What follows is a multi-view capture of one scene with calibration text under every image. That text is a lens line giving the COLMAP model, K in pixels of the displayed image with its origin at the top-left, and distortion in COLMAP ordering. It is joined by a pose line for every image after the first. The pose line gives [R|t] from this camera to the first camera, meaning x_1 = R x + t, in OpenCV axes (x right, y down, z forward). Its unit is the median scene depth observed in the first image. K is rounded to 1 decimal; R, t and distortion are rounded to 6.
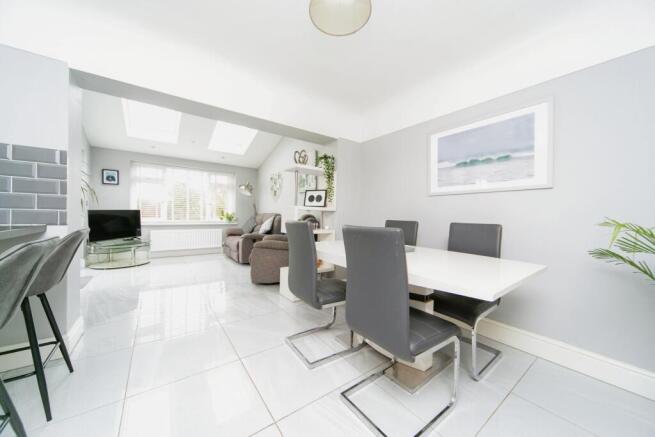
lens RADIAL K [[233.1, 0, 333.5], [0, 233.1, 213.4], [0, 0, 1]] dist [0.000434, 0.000046]
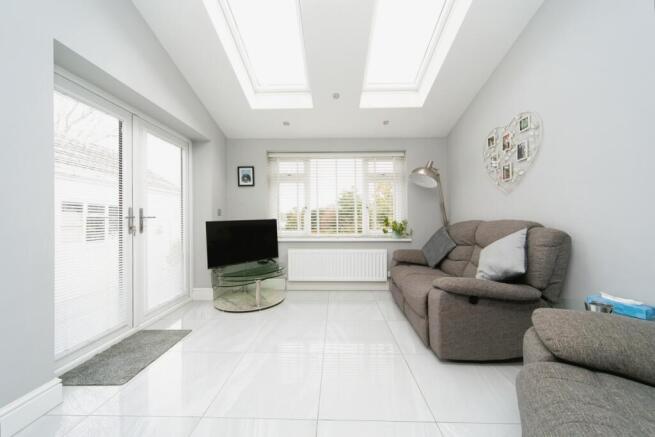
lens RADIAL K [[237.2, 0, 327.5], [0, 237.2, 218.5], [0, 0, 1]] dist [0.000977, 0.000097]
pose [[0.778161, -0.023486, -0.627626, -0.244582], [0.020233, 0.999719, -0.012325, -0.005630], [0.627739, -0.003108, 0.778417, 0.498243]]
